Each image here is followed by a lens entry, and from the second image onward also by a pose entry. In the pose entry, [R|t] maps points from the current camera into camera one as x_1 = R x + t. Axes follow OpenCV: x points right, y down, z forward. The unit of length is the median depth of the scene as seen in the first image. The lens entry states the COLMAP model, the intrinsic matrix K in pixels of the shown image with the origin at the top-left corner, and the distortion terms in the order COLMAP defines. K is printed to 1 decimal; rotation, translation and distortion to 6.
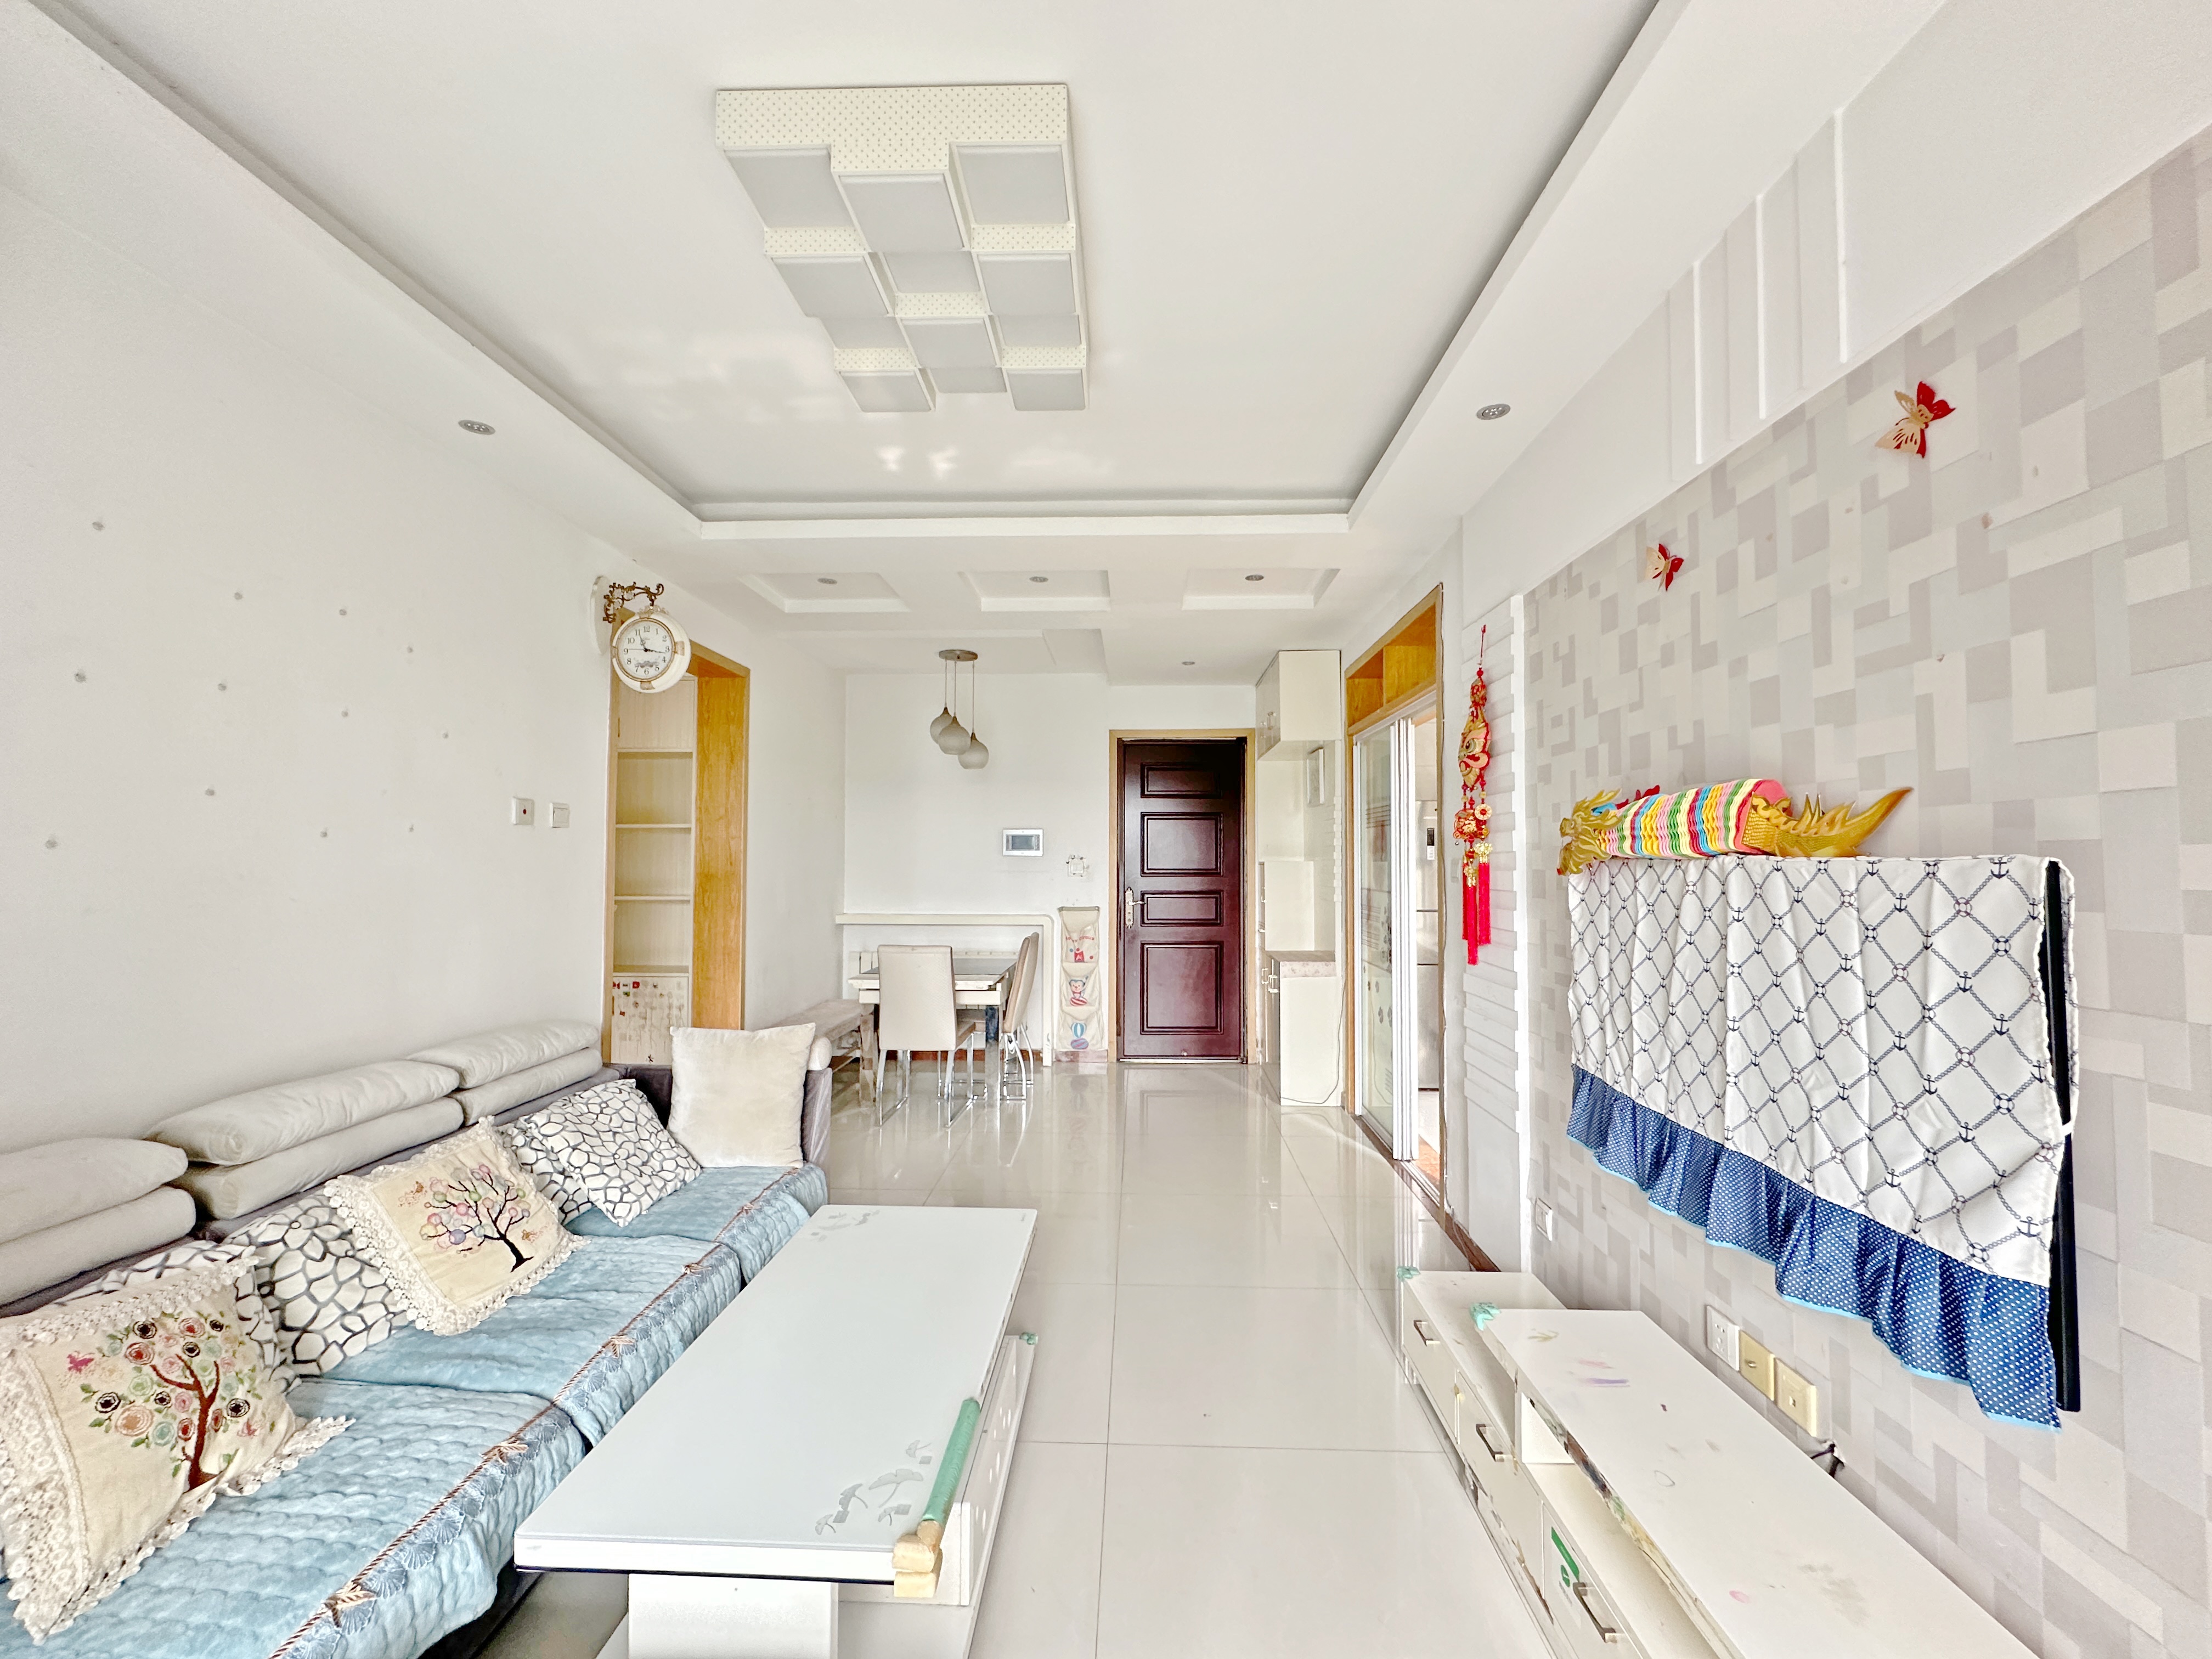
lens RADIAL K [[880.2, 0, 1104.6], [0, 880.2, 832.6], [0, 0, 1]] dist [-0.014265, 0.000067]
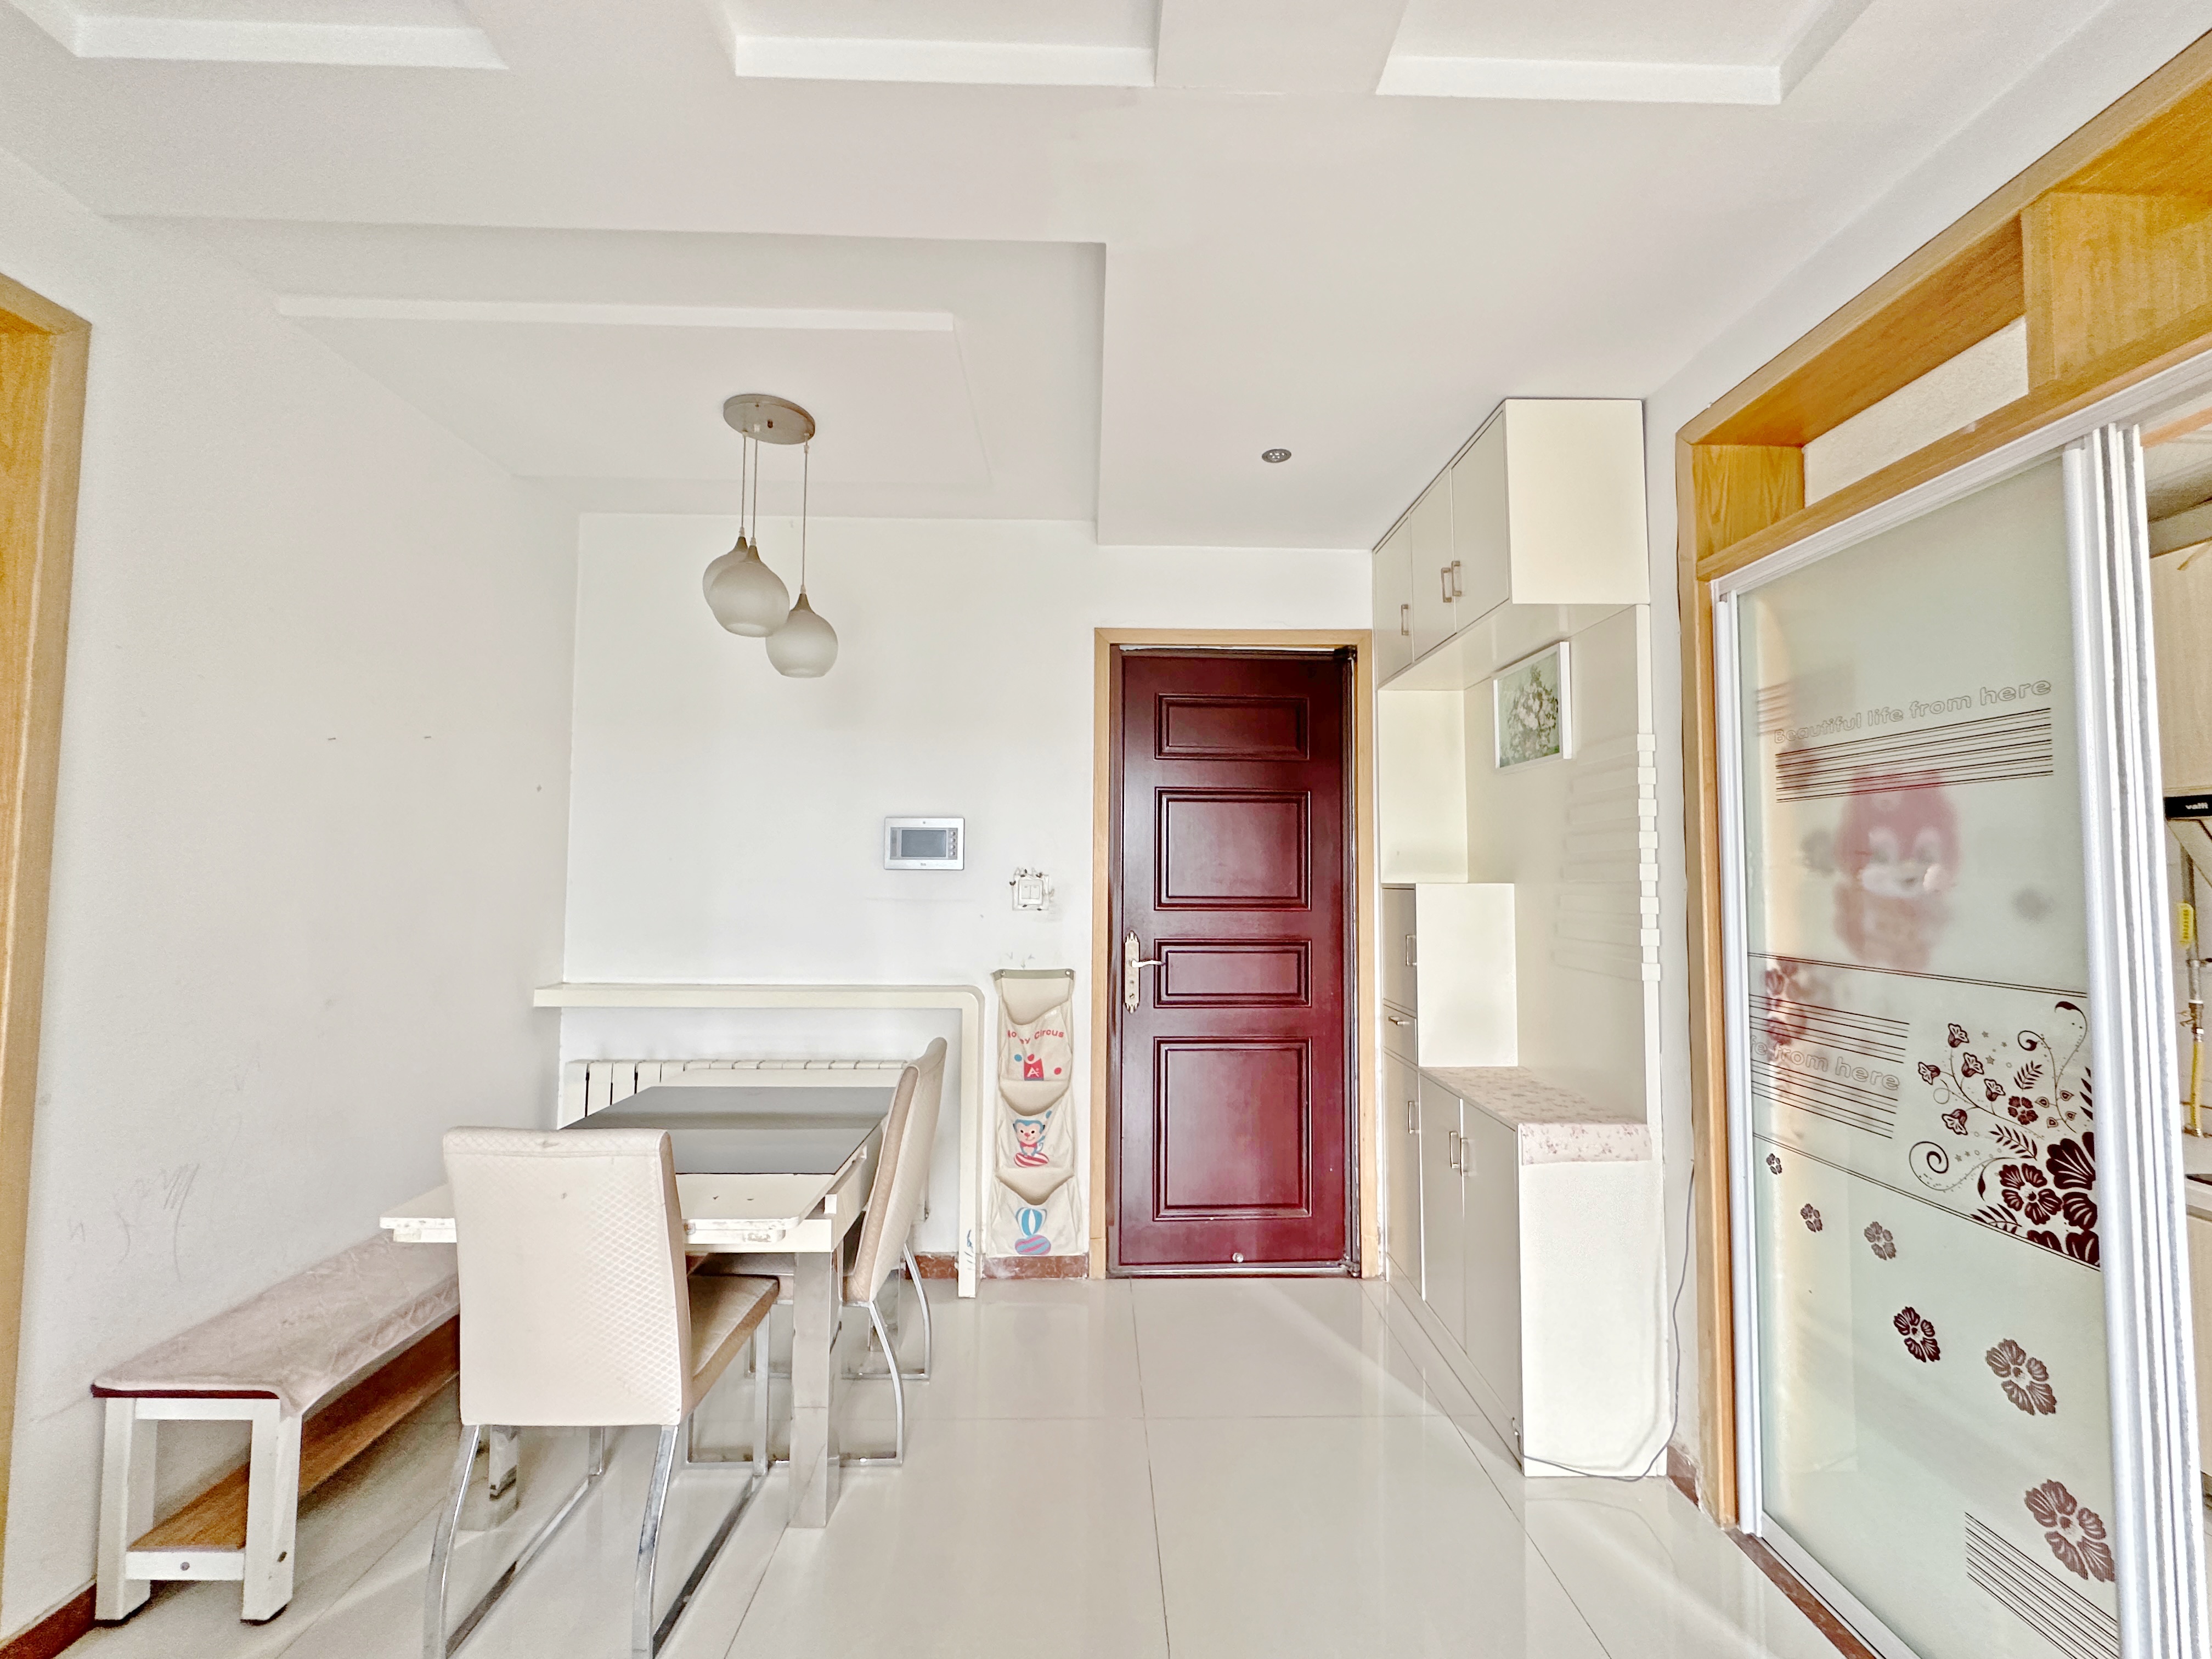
lens RADIAL K [[880.2, 0, 1118.2], [0, 880.2, 830.9], [0, 0, 1]] dist [-0.014265, 0.000067]
pose [[0.997555, 0.009076, 0.069296, -0.016545], [-0.007432, 0.999686, -0.023950, 0.015487], [-0.069492, 0.023376, 0.997309, 0.487286]]
